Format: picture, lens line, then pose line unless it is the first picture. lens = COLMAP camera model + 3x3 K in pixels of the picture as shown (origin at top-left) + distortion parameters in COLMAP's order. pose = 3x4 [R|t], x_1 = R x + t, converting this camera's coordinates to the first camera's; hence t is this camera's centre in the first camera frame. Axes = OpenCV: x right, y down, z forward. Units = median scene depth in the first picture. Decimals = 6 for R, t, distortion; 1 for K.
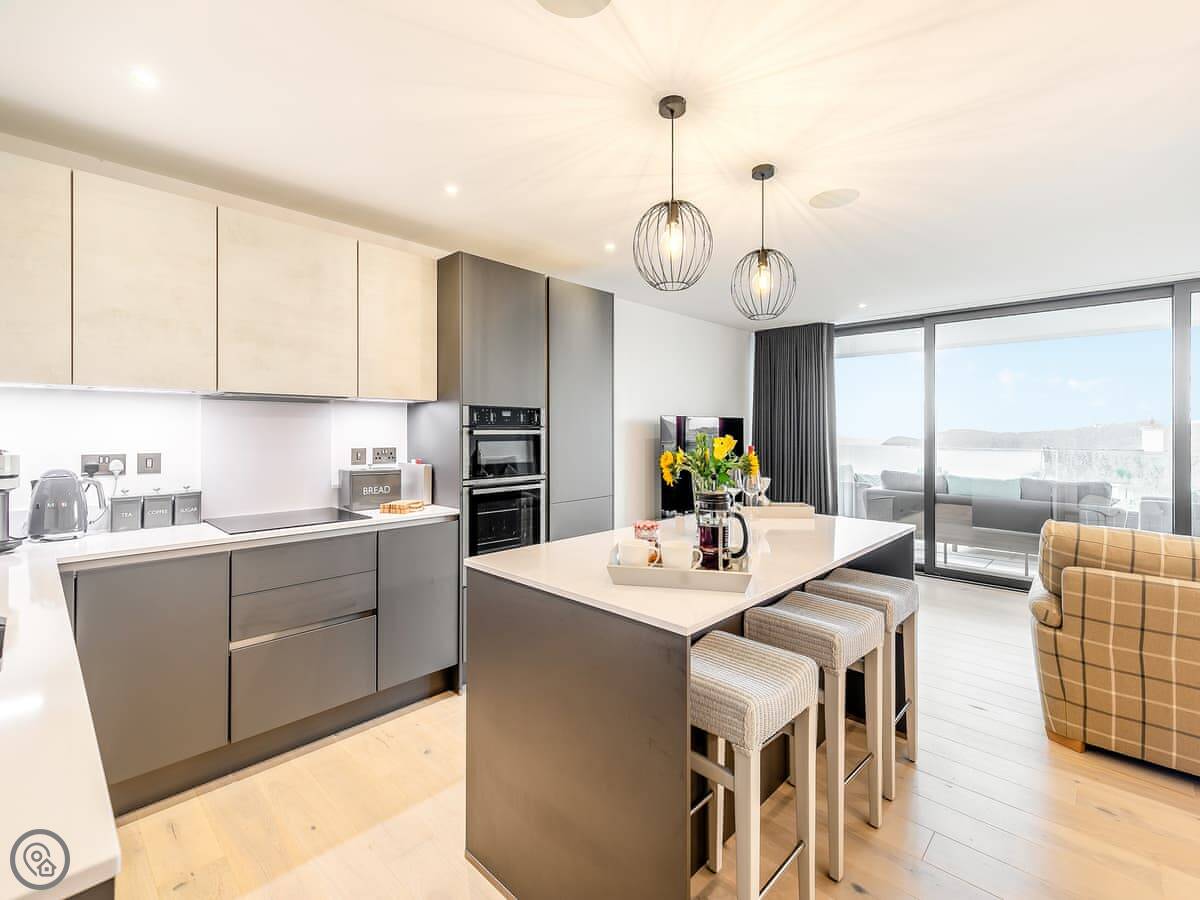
lens RADIAL K [[553.2, 0, 620.0], [0, 553.2, 426.6], [0, 0, 1]] dist [0.001697, 0.000238]
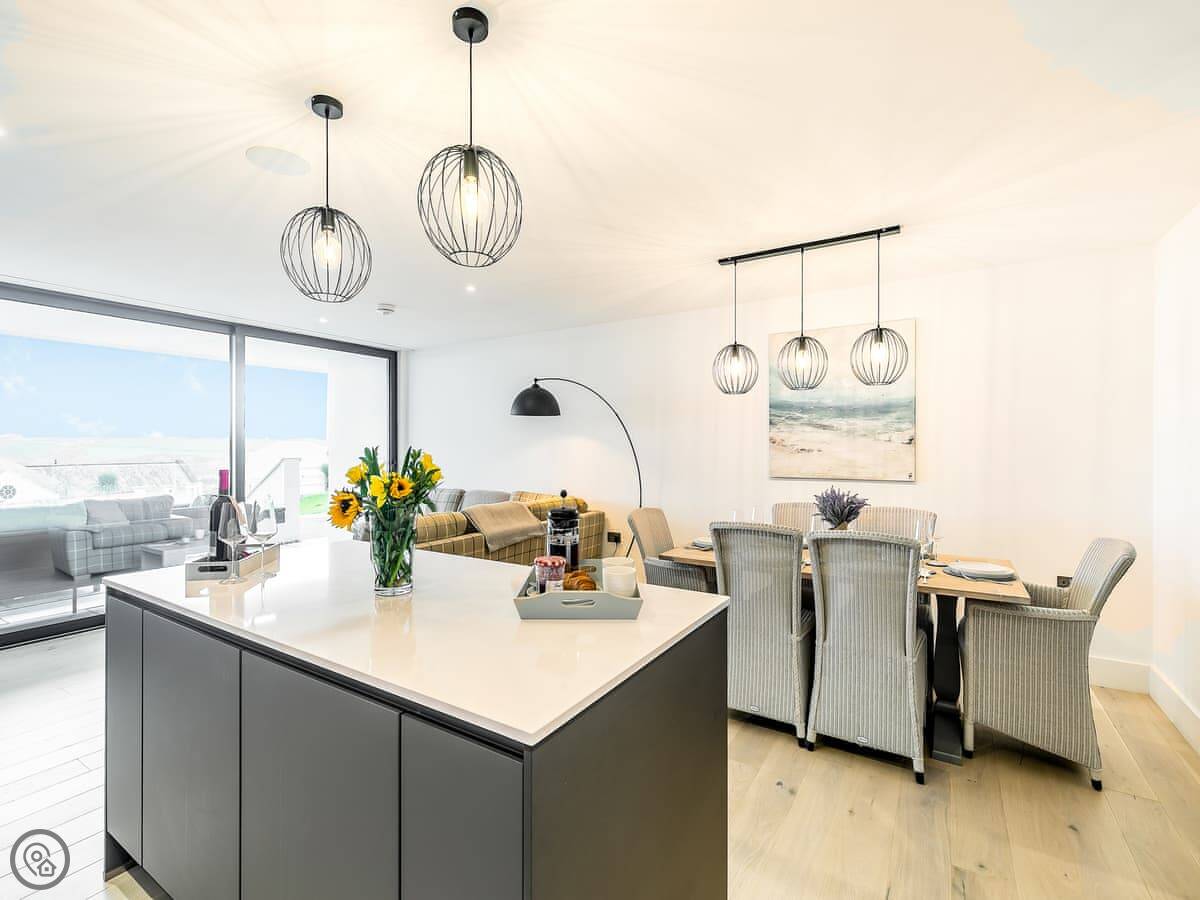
lens RADIAL K [[551.0, 0, 590.3], [0, 551.0, 447.4], [0, 0, 1]] dist [0.001155, -0.000294]
pose [[-0.180023, -0.002639, 0.983659, -0.467678], [-0.009418, 0.999955, 0.000960, 0.004040], [-0.983617, -0.009091, -0.180040, 0.648535]]
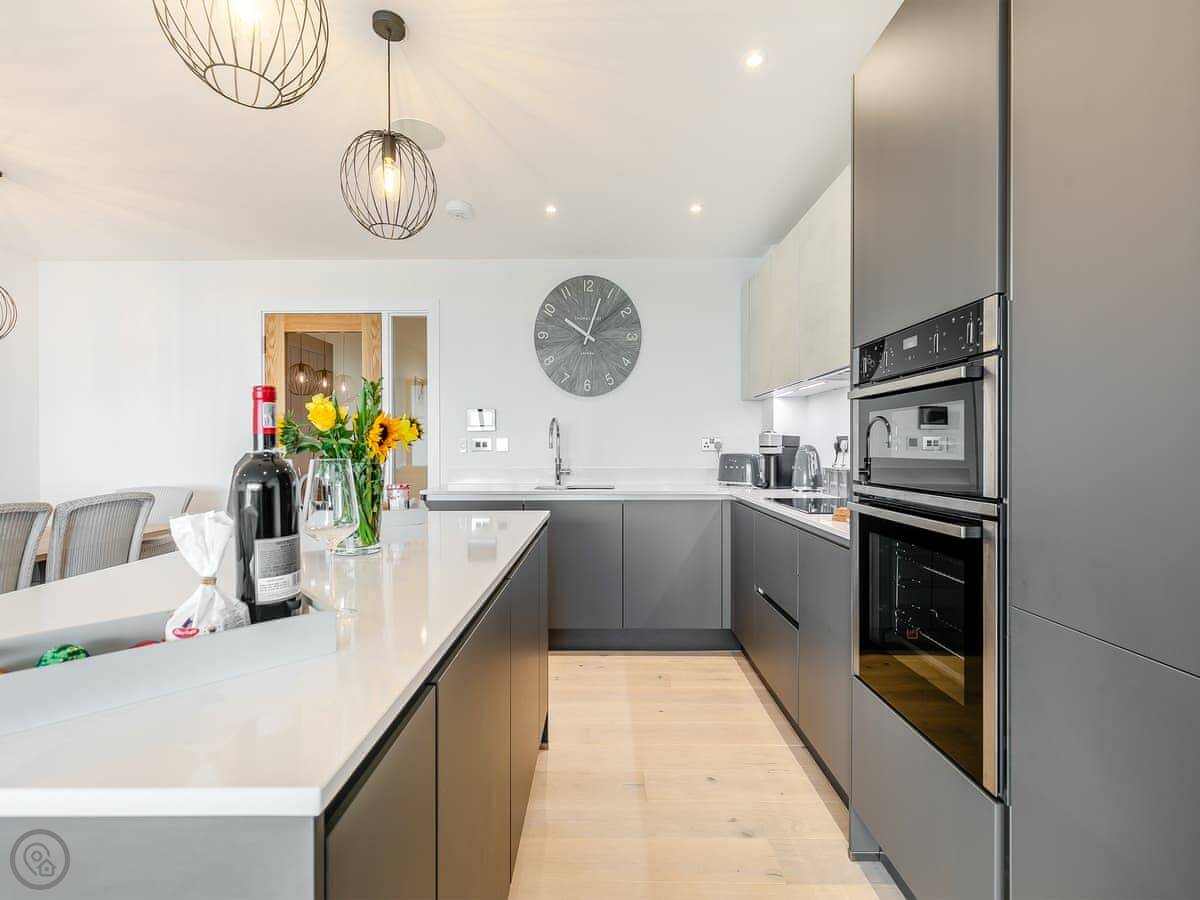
lens RADIAL K [[534.4, 0, 597.8], [0, 534.4, 448.1], [0, 0, 1]] dist [0.004378, 0.000307]
pose [[-0.738354, 0.001913, -0.674410, 0.280980], [0.007207, 0.999961, -0.005054, 0.065068], [0.674374, -0.008592, -0.738340, 1.240973]]
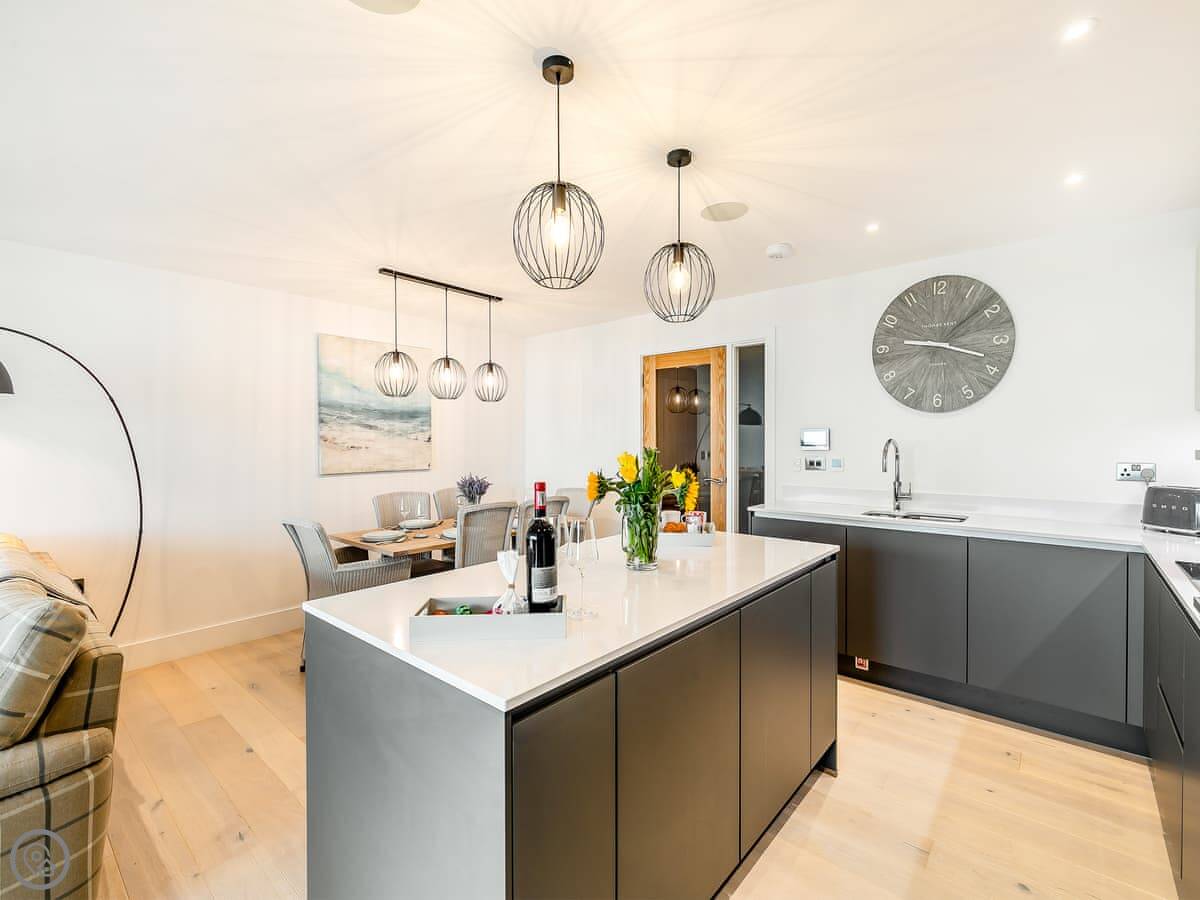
lens RADIAL K [[539.1, 0, 600.9], [0, 539.1, 447.7], [0, 0, 1]] dist [0.008980, -0.000028]
pose [[-0.999289, 0.001114, -0.037674, 0.194792], [0.001023, 0.999997, 0.002419, 0.005035], [0.037677, 0.002379, -0.999287, 1.405161]]
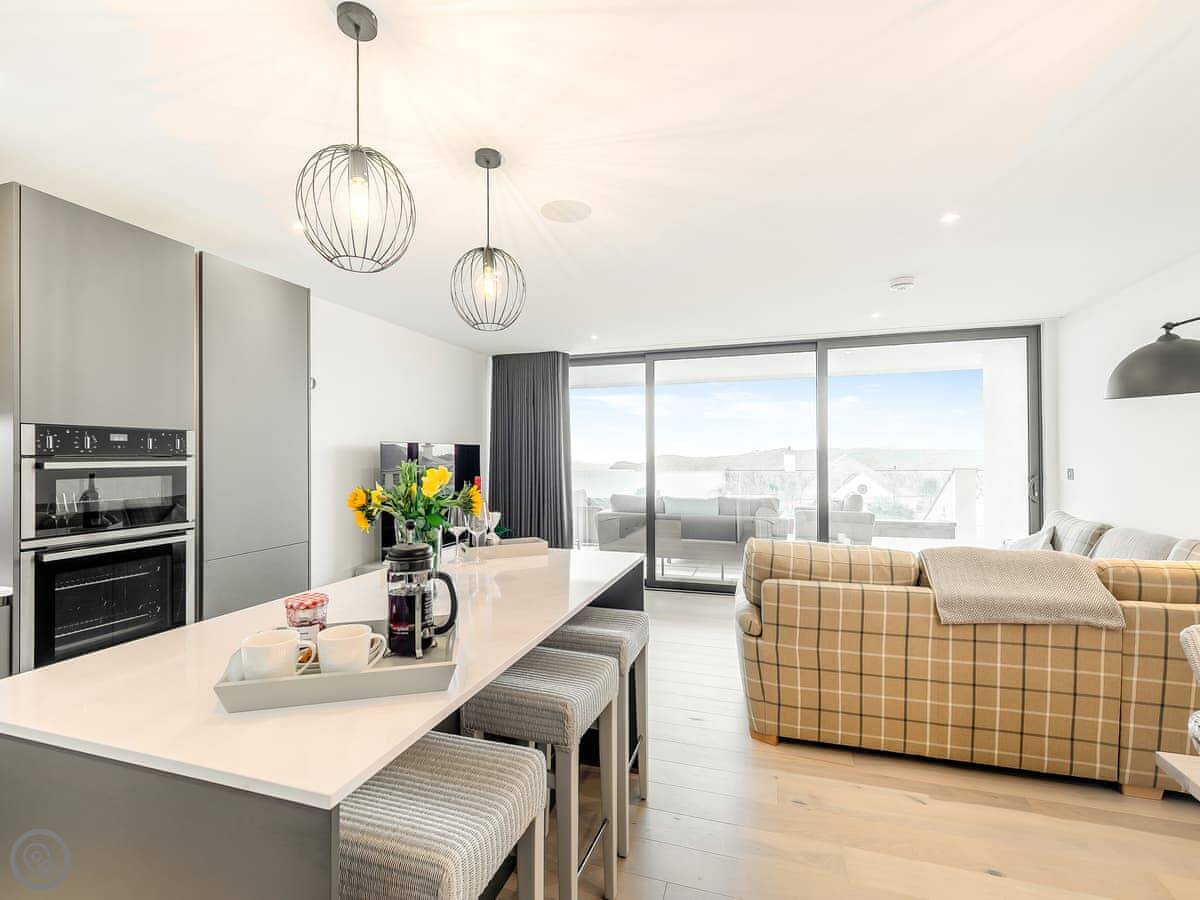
lens RADIAL K [[535.7, 0, 618.5], [0, 535.7, 451.1], [0, 0, 1]] dist [0.002650, -0.000118]
pose [[0.896409, -0.002438, 0.443222, 0.059073], [0.004431, 0.999984, -0.003461, -0.001454], [-0.443206, 0.005067, 0.896405, 0.141176]]
